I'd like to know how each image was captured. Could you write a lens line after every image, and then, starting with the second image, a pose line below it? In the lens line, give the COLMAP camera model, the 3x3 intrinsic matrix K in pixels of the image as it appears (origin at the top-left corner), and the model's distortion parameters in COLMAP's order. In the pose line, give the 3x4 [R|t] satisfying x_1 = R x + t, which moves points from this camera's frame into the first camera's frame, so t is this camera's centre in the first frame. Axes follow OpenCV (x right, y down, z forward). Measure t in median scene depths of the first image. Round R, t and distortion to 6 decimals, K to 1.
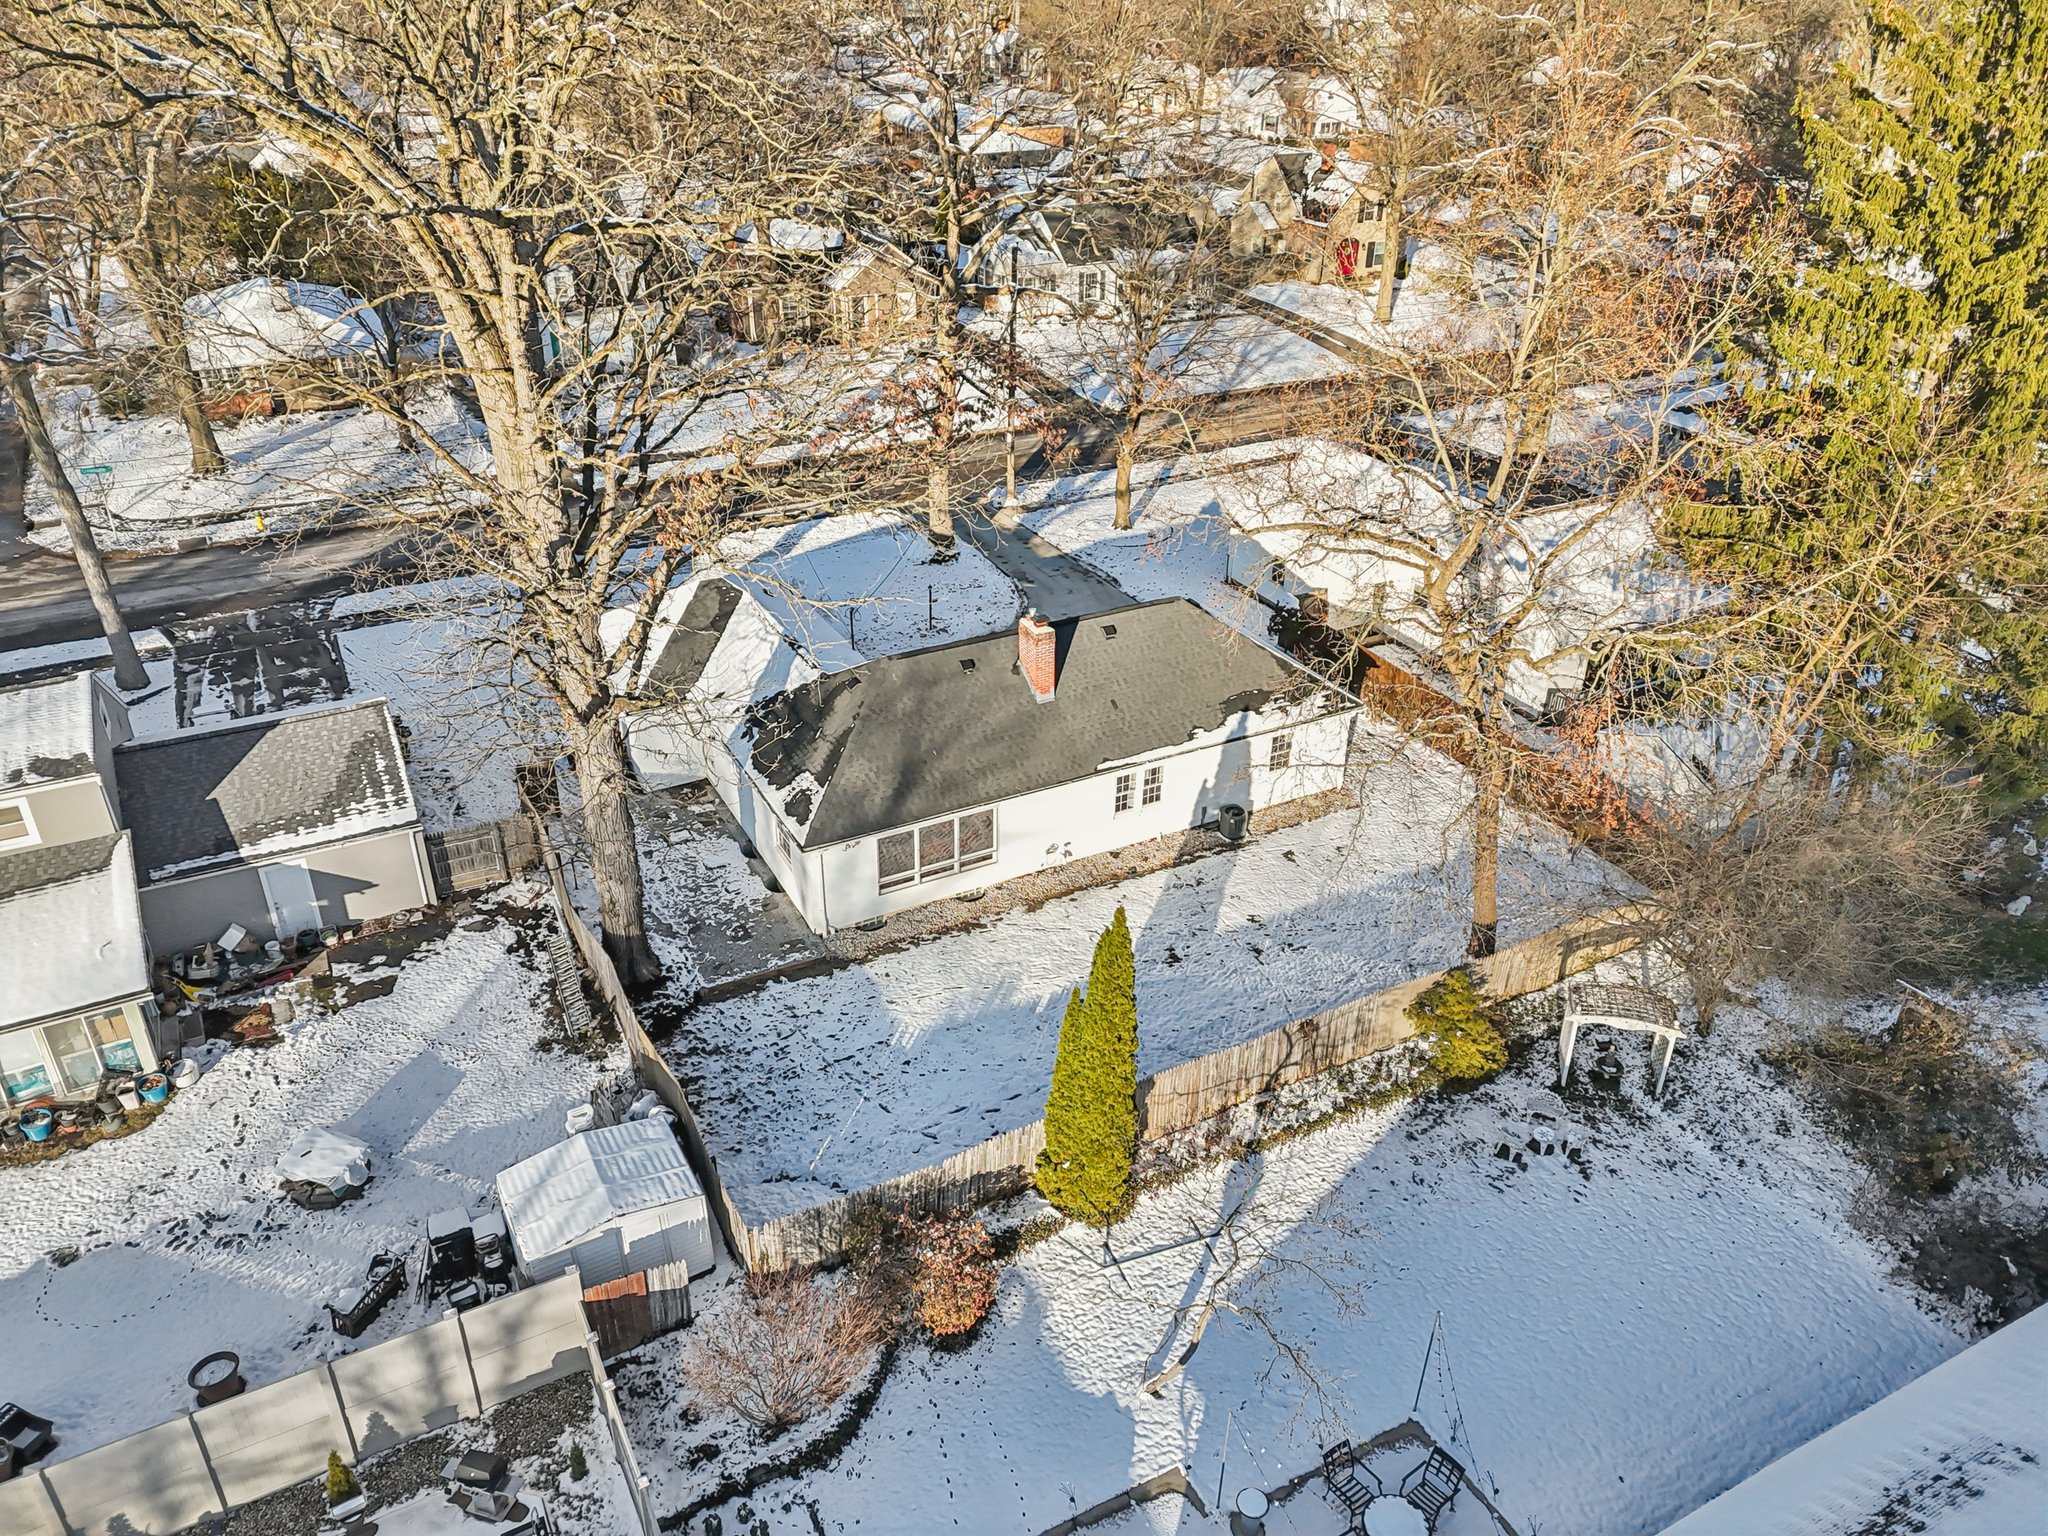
lens RADIAL K [[1499.6, 0, 1027.6], [0, 1499.6, 754.2], [0, 0, 1]] dist [0.080026, -0.069559]
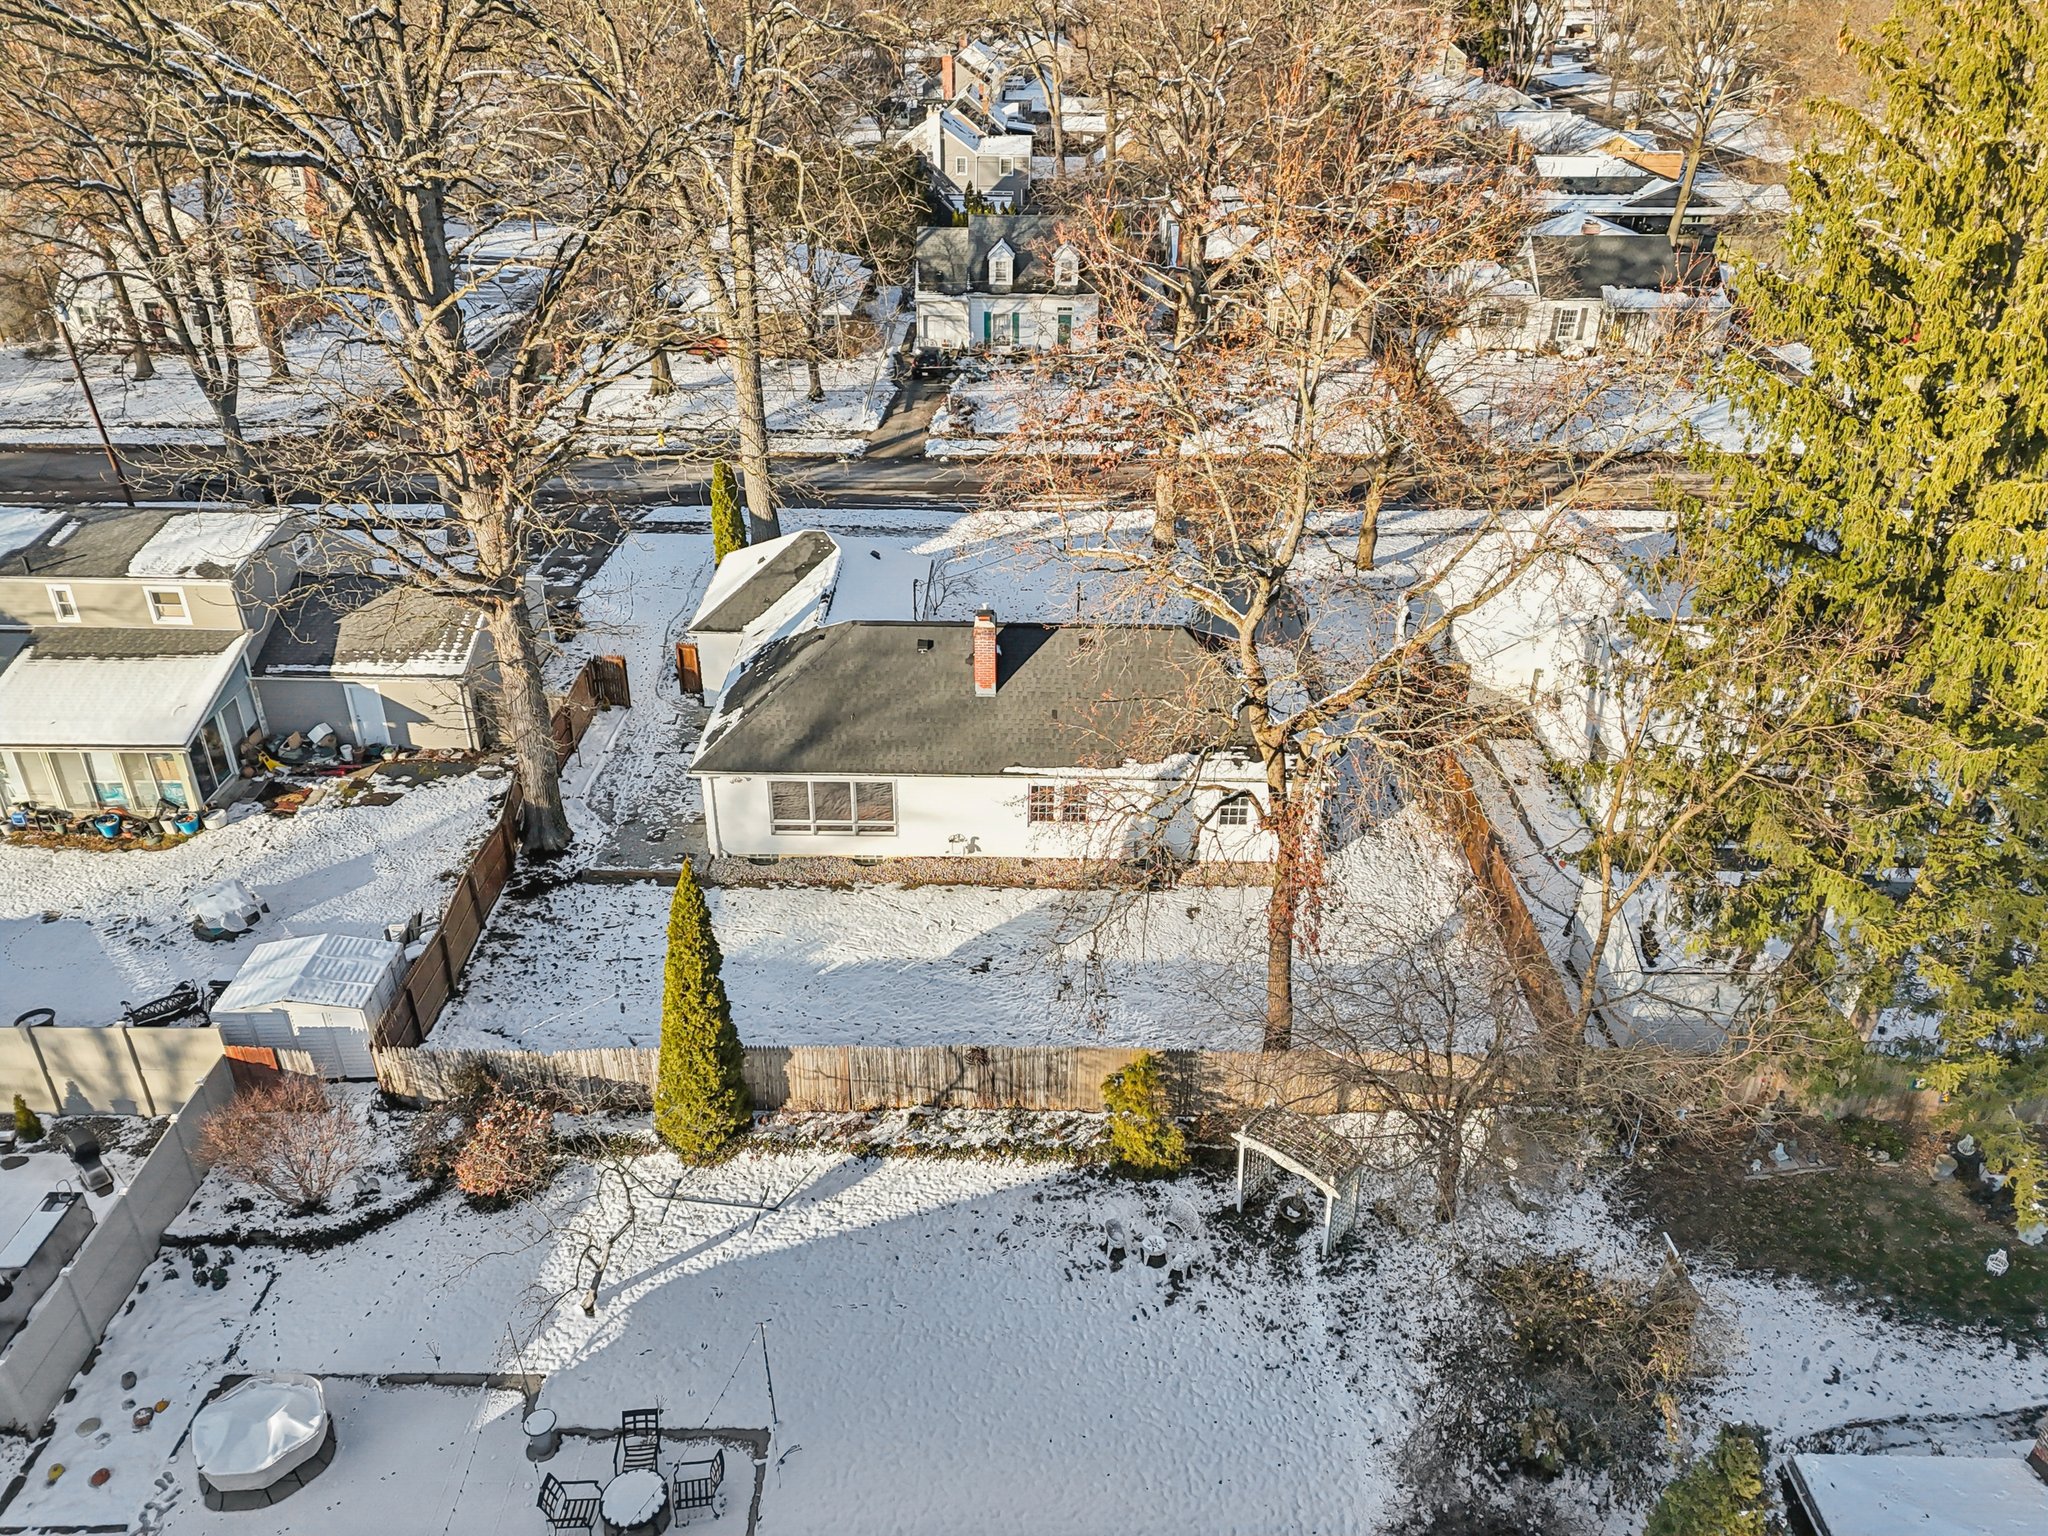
lens RADIAL K [[1499.6, 0, 1027.6], [0, 1499.6, 754.2], [0, 0, 1]] dist [0.080026, -0.069559]
pose [[0.879564, 0.227046, -0.418111, 0.508342], [-0.230882, 0.972068, 0.042163, -0.049624], [0.416005, 0.059449, 0.907417, 0.106374]]
